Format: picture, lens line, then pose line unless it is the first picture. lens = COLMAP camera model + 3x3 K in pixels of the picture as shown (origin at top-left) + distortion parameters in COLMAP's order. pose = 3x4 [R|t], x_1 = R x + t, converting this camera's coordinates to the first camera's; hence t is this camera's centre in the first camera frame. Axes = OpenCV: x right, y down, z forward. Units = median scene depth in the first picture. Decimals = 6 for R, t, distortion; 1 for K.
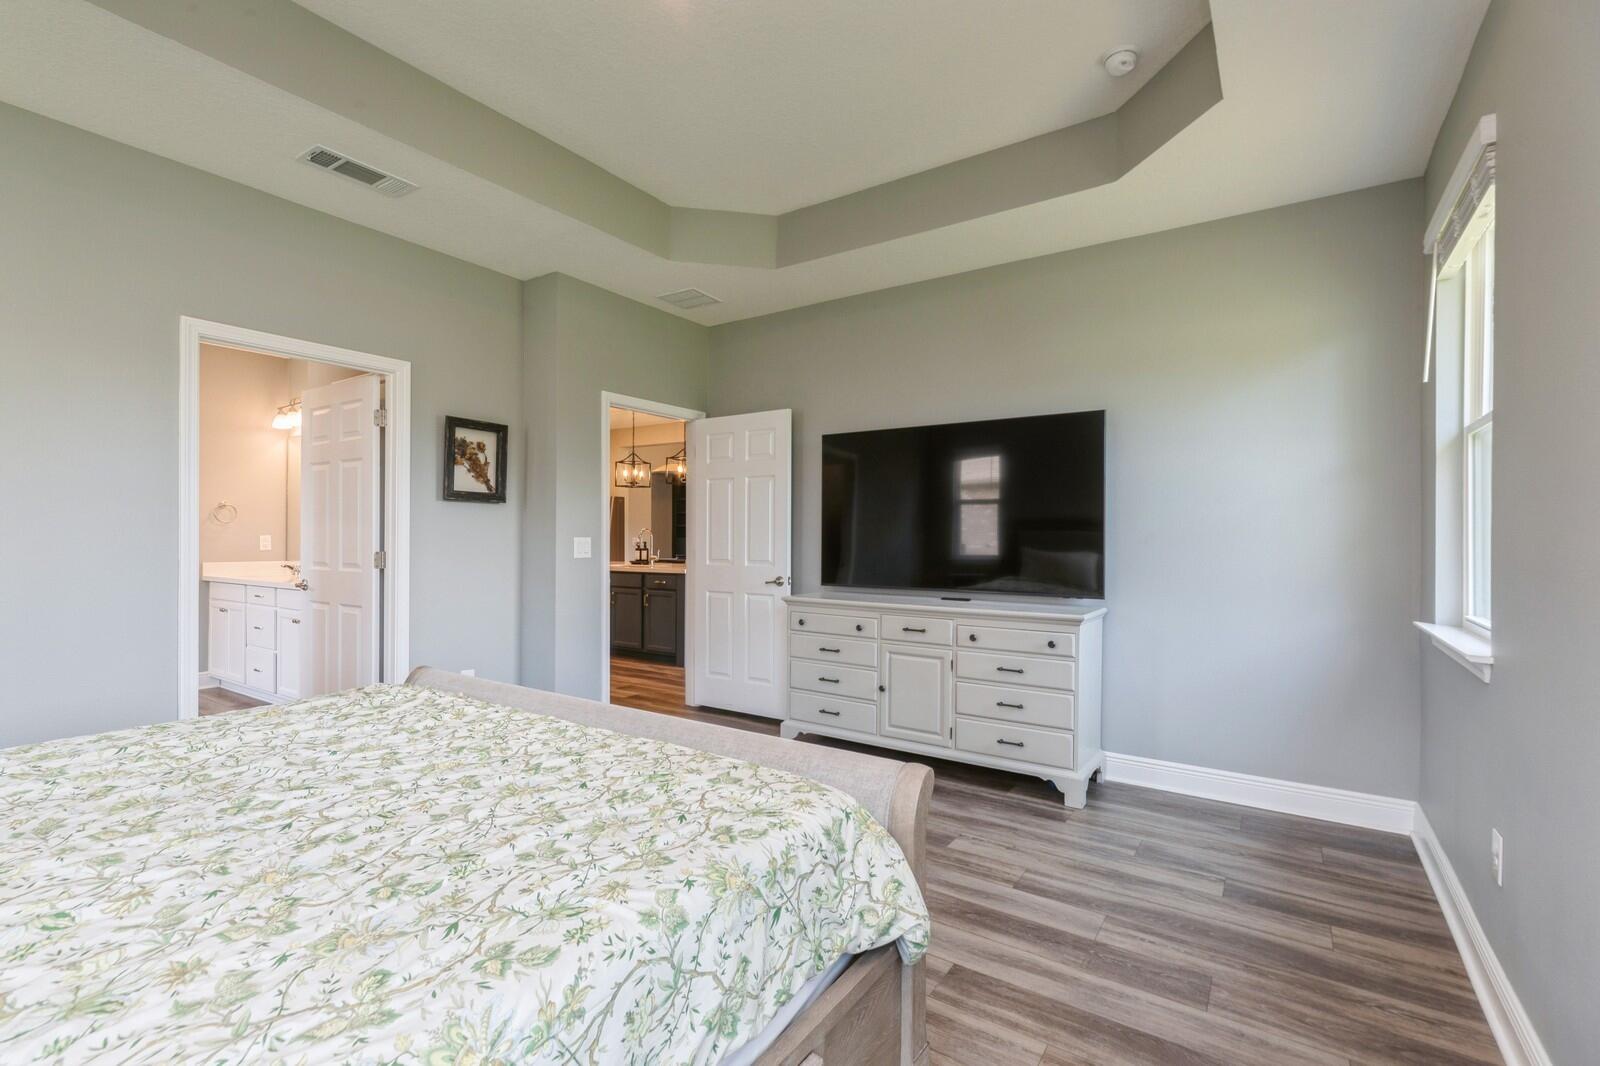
lens RADIAL K [[720.6, 0, 800.0], [0, 720.6, 533.0], [0, 0, 1]] dist [0.001566, 0.000270]
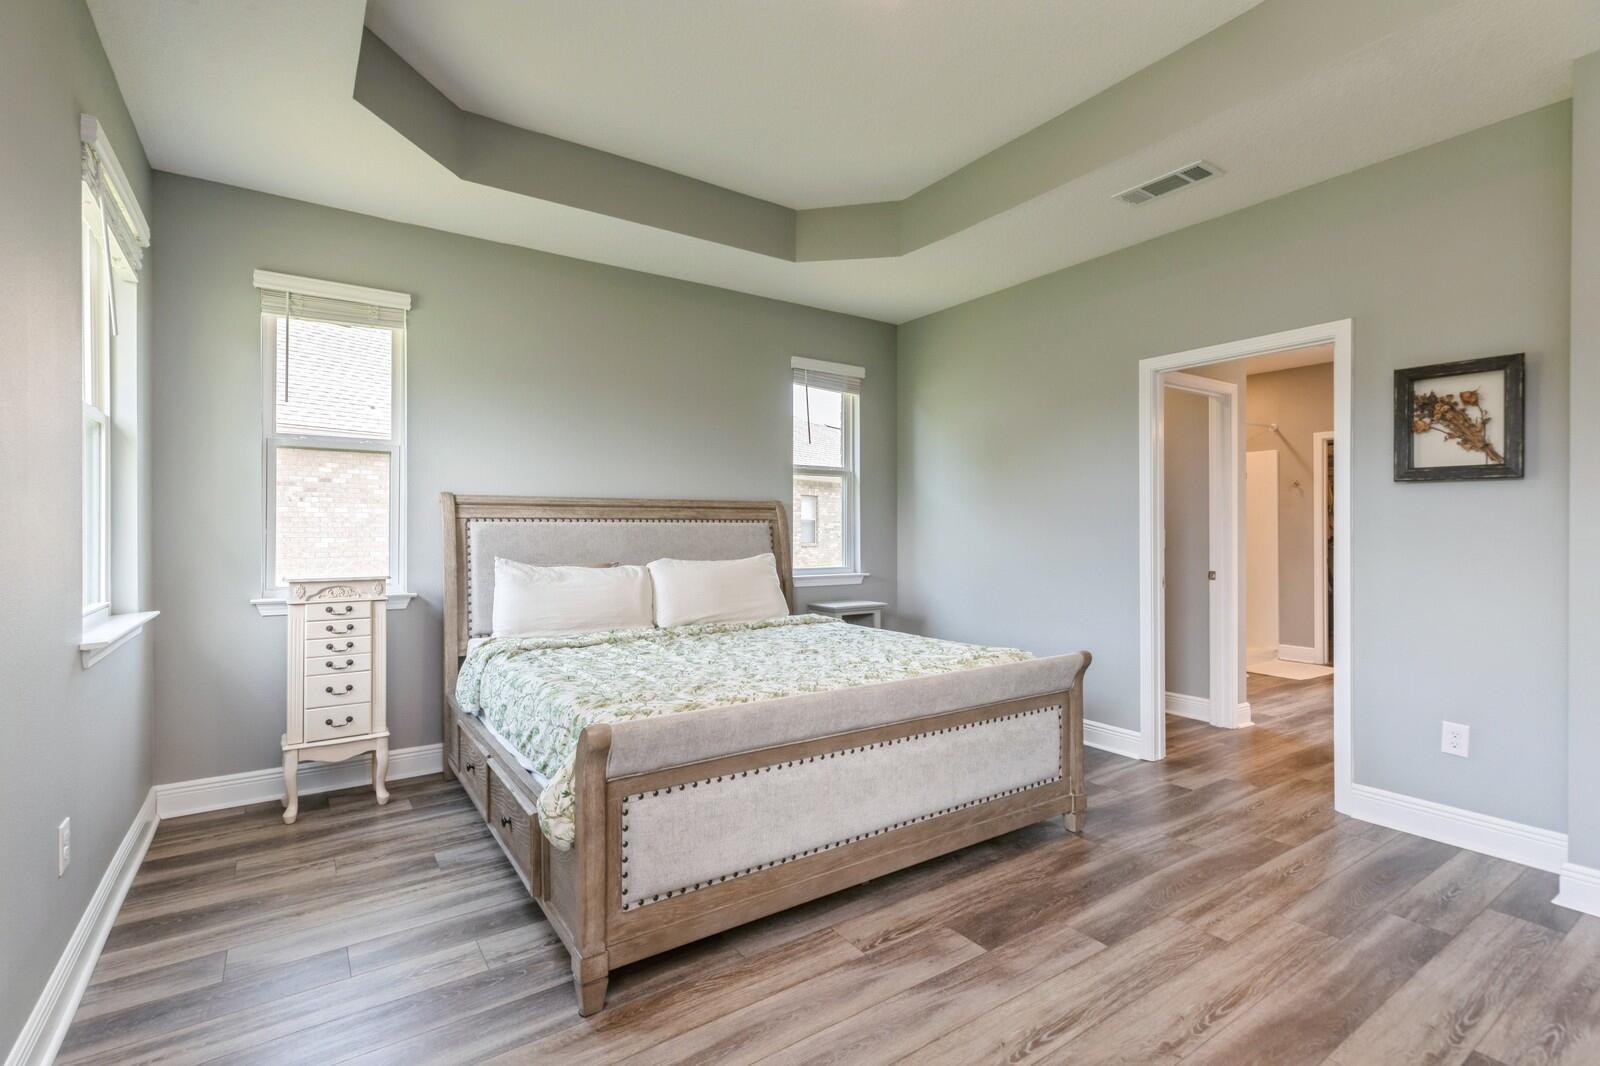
lens RADIAL K [[720.6, 0, 800.0], [0, 720.6, 533.0], [0, 0, 1]] dist [0.001566, 0.000270]
pose [[-0.359686, 0.000873, -0.933073, 0.425048], [0.002570, 0.999997, -0.000056, 0.006216], [0.933070, -0.002418, -0.359687, 0.661441]]
